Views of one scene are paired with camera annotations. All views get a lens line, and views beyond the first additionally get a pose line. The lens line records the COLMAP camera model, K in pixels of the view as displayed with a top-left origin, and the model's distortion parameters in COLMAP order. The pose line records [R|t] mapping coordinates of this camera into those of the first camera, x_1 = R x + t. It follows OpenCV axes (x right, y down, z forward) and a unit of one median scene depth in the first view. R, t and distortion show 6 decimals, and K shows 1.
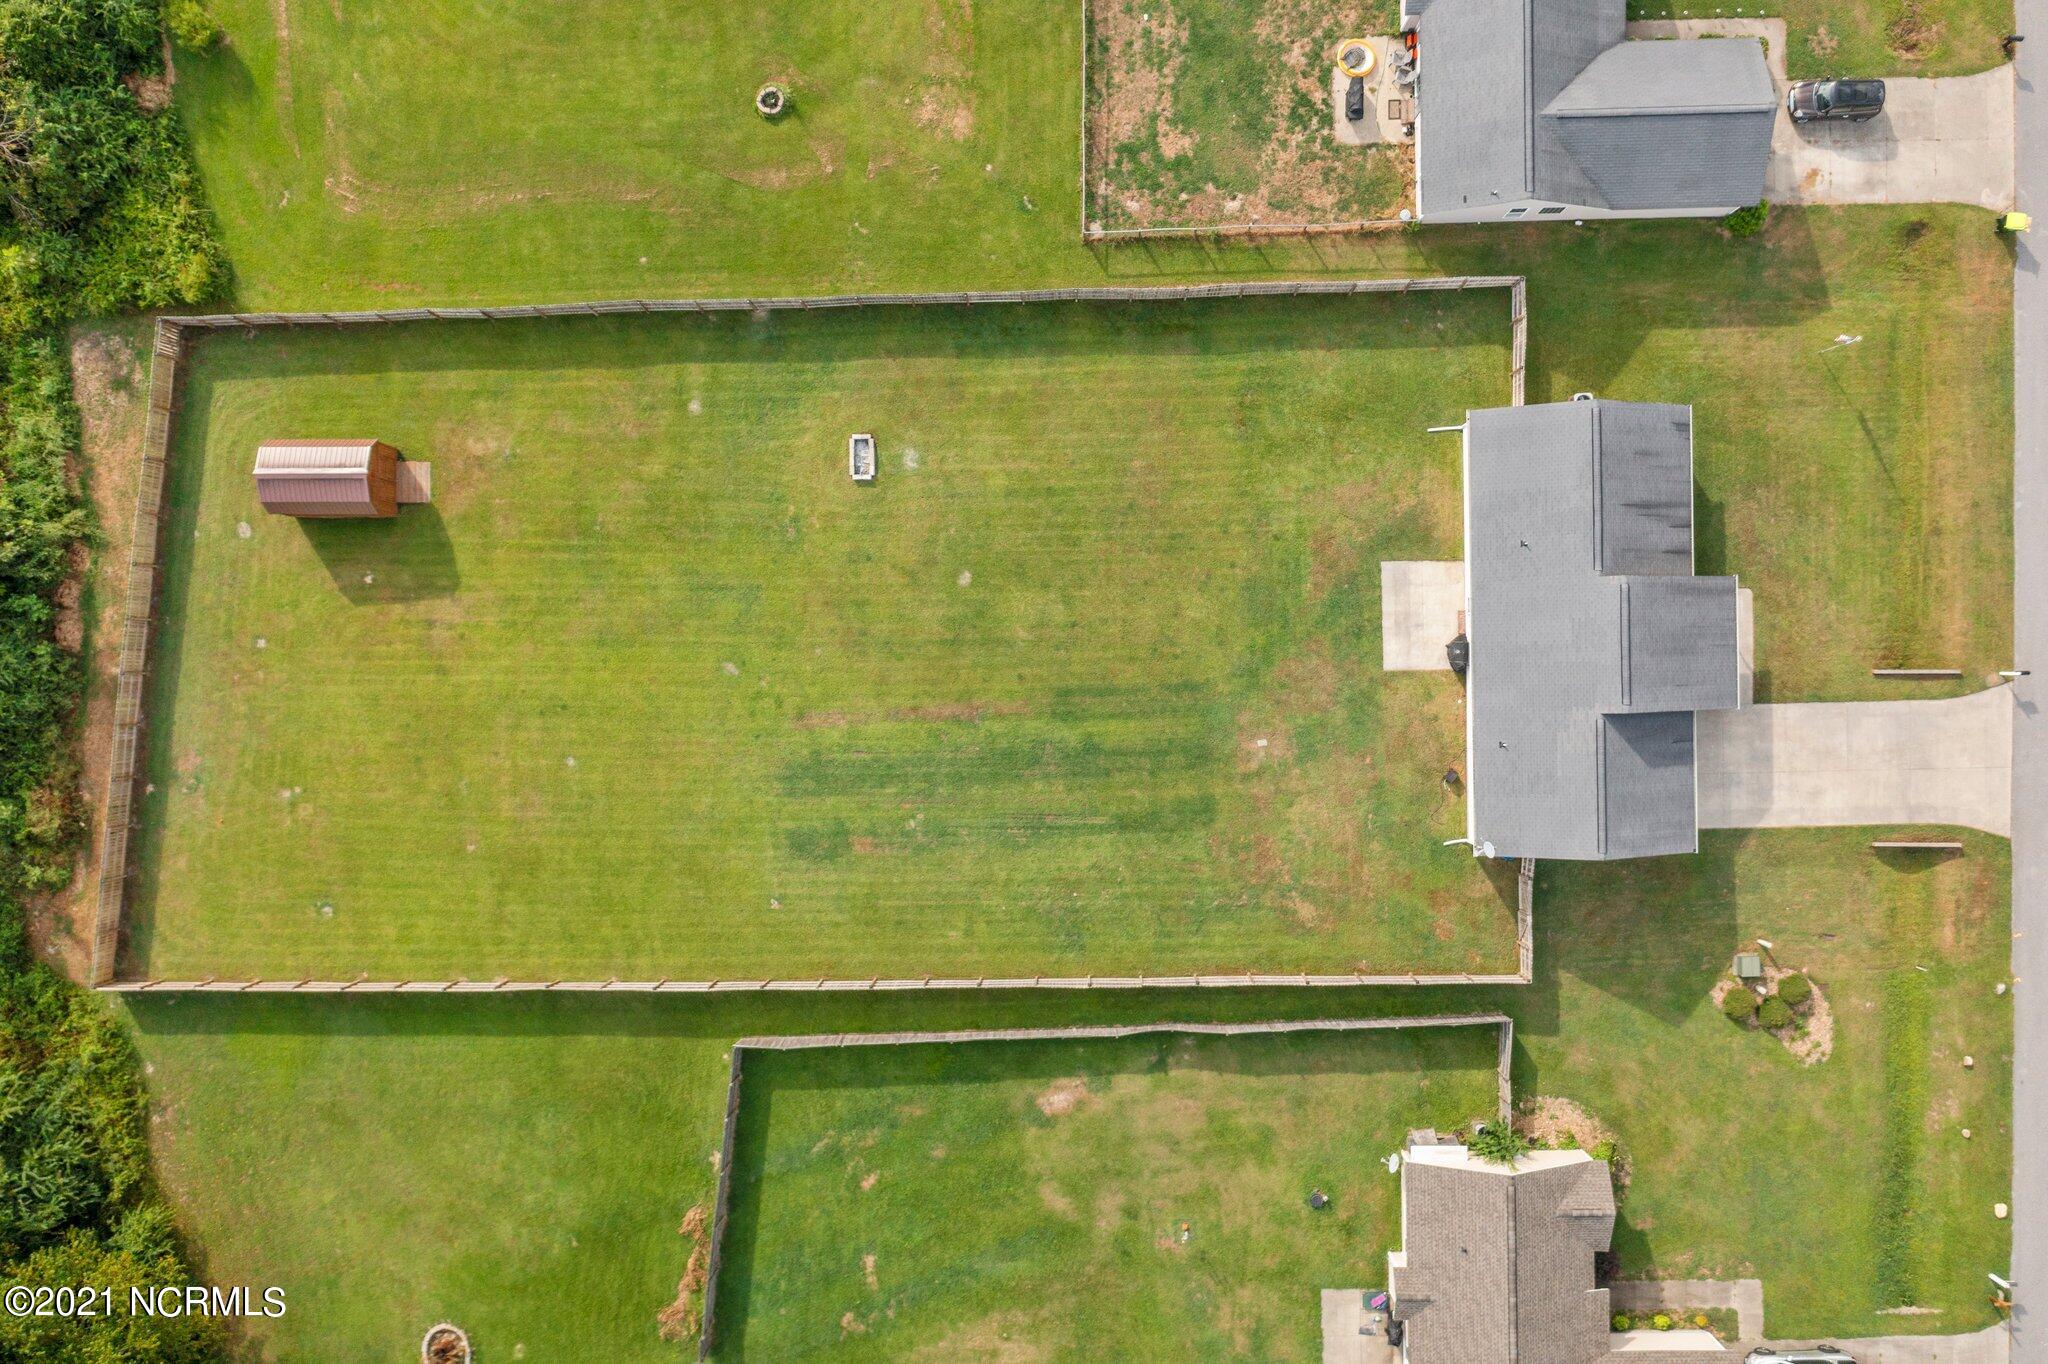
lens RADIAL K [[1636.9, 0, 1024.0], [0, 1636.9, 682.0], [0, 0, 1]] dist [0.004936, -0.008768]
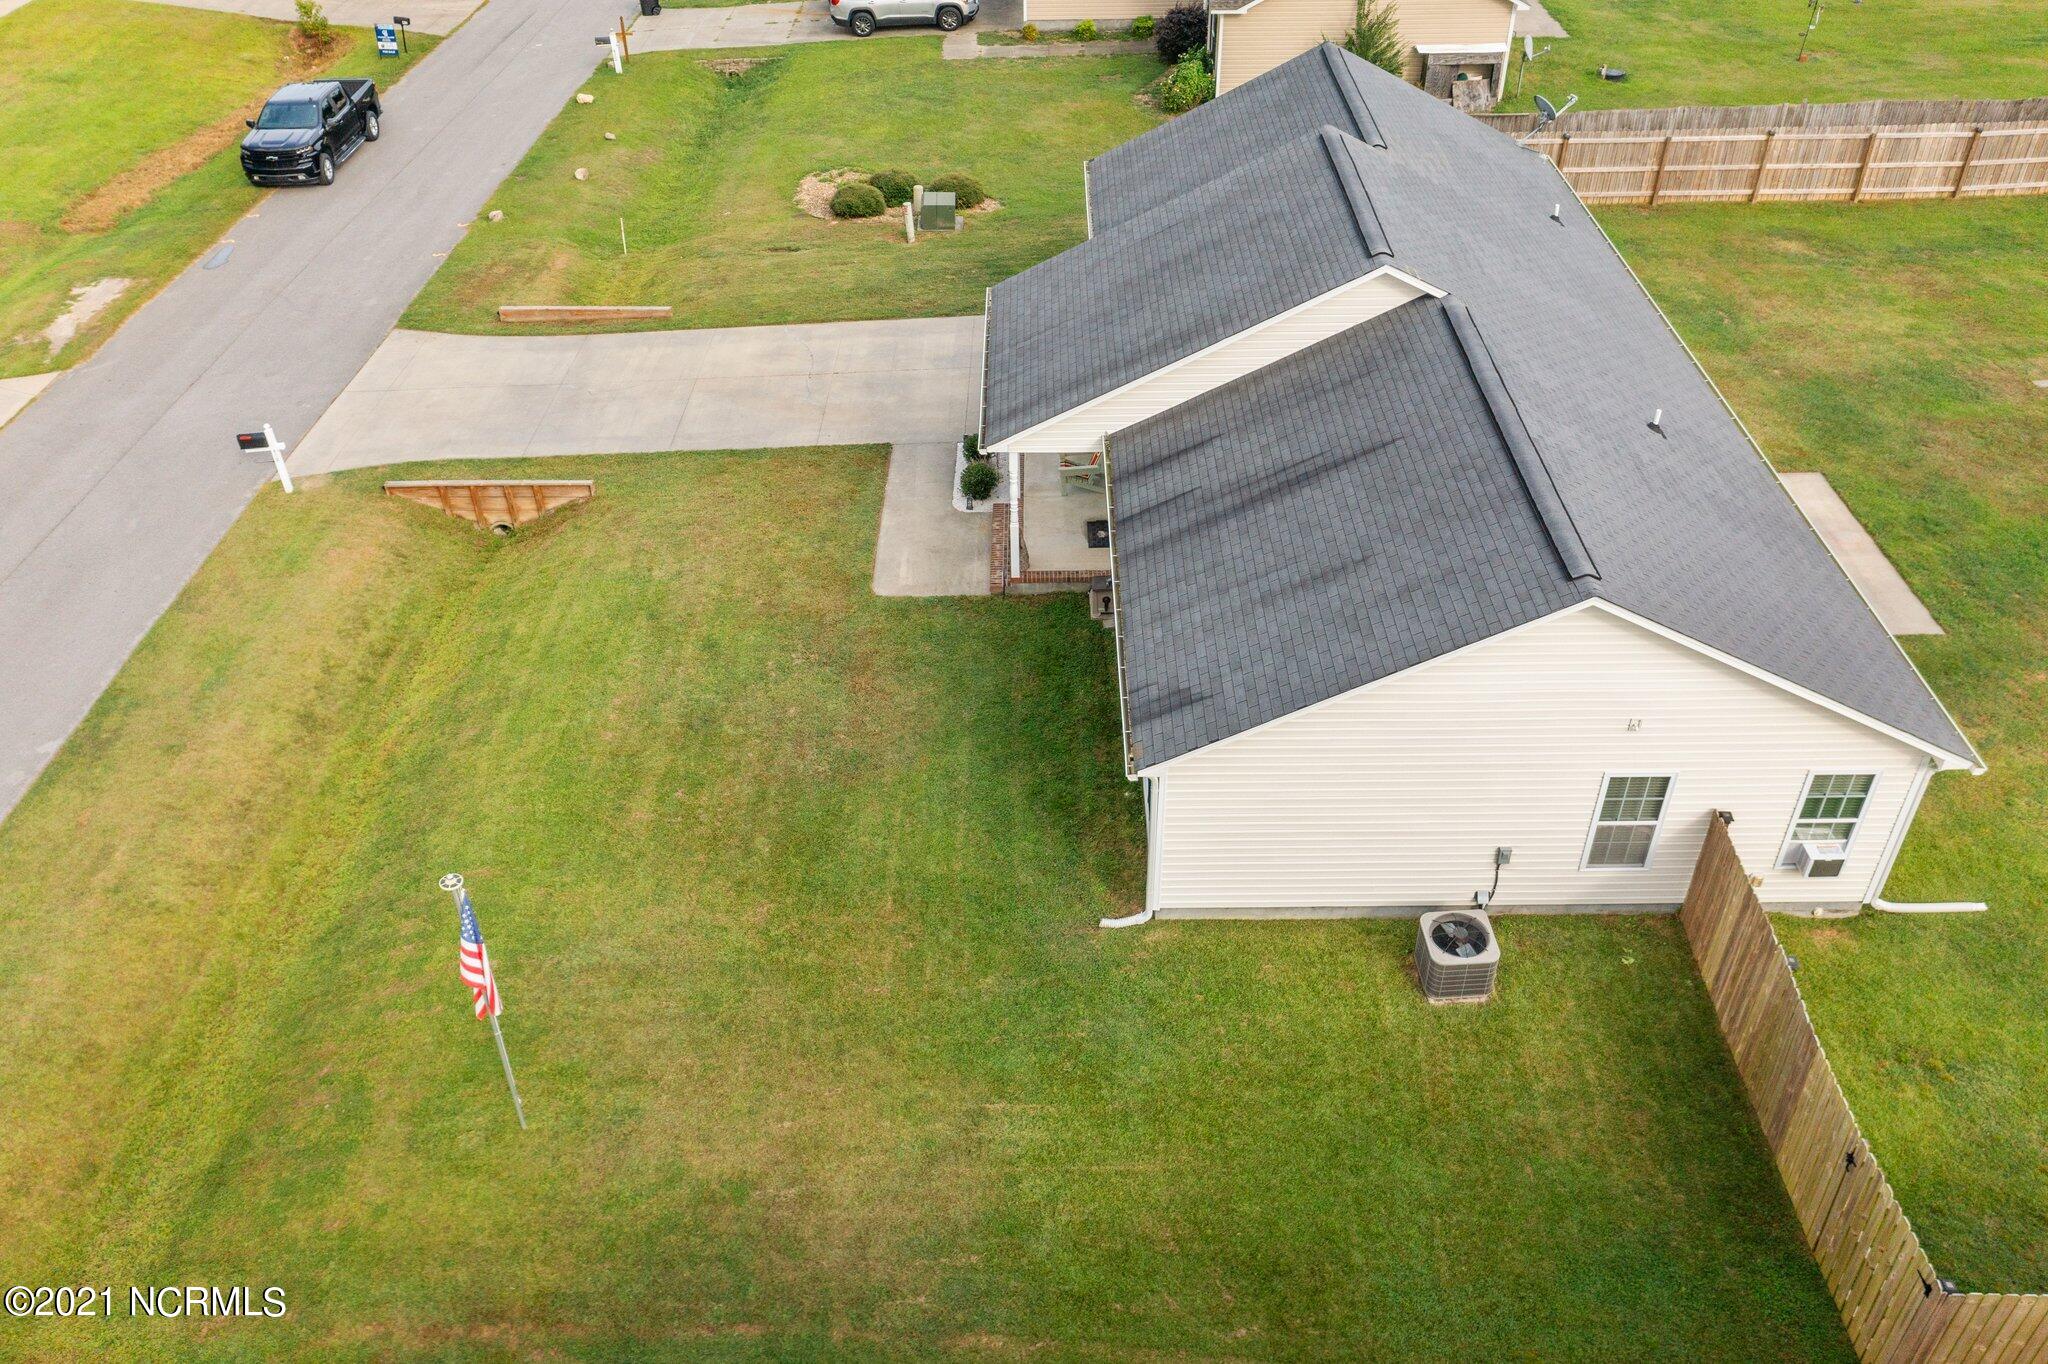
lens RADIAL K [[1620.5, 0, 1024.0], [0, 1620.5, 682.0], [0, 0, 1]] dist [0.001620, 0.007731]
pose [[-0.998452, 0.027784, 0.048189, 0.391404], [0.020763, -0.617553, 0.786255, -0.346216], [0.051605, 0.786038, 0.616020, 0.790315]]
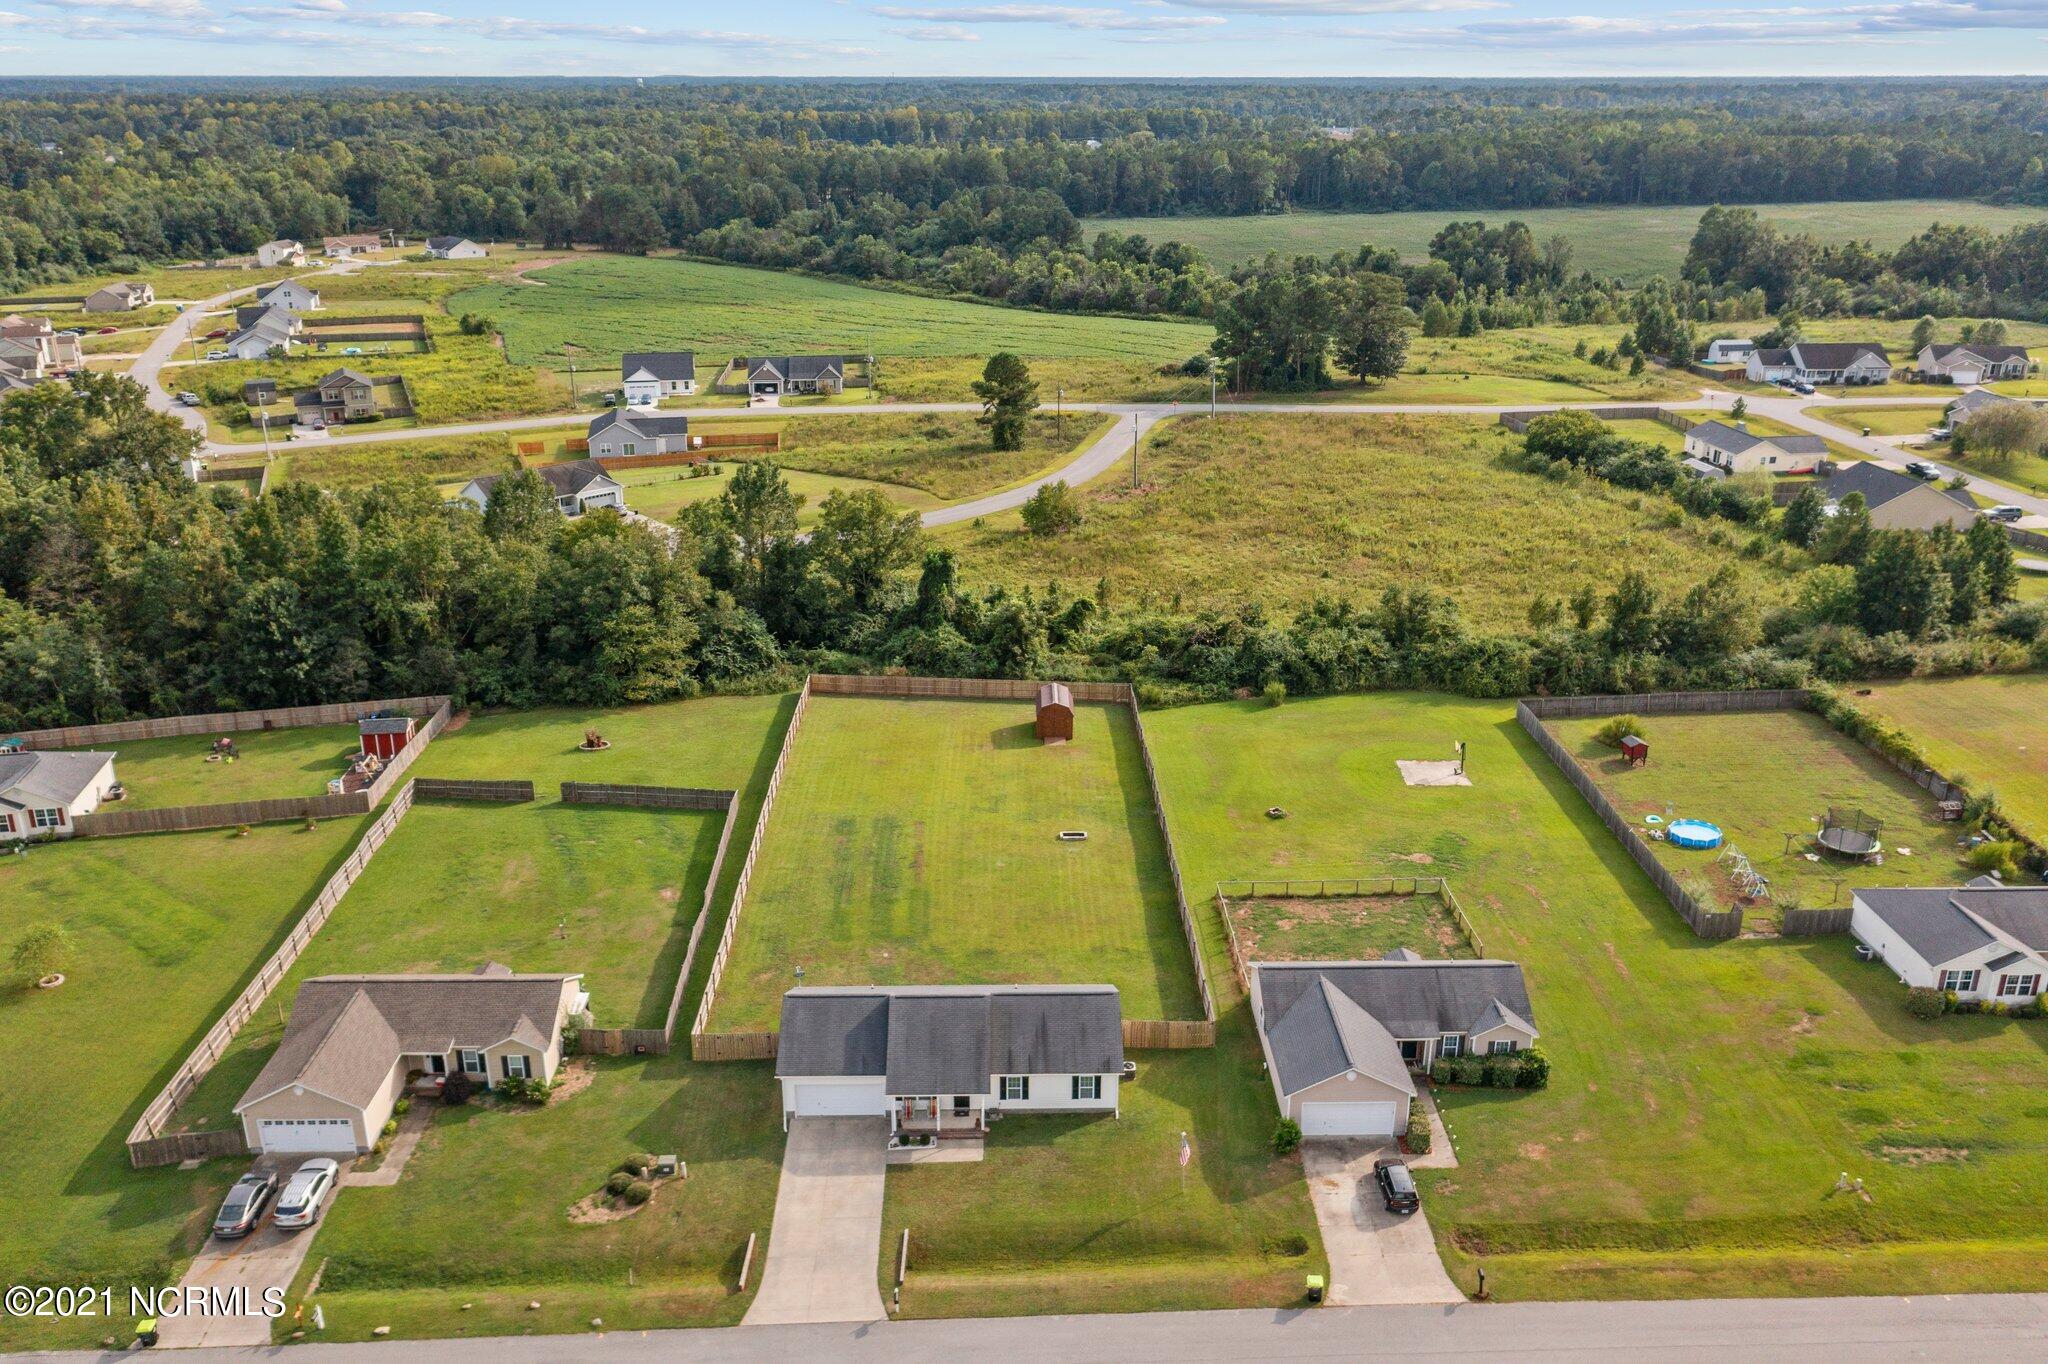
lens RADIAL K [[1636.9, 0, 1024.0], [0, 1636.9, 682.0], [0, 0, 1]] dist [0.004936, -0.008768]
pose [[-0.000216, 0.378803, -0.925477, 1.410314], [-0.999940, -0.010226, -0.003952, -0.078236], [-0.010961, 0.925421, 0.378782, 0.218787]]
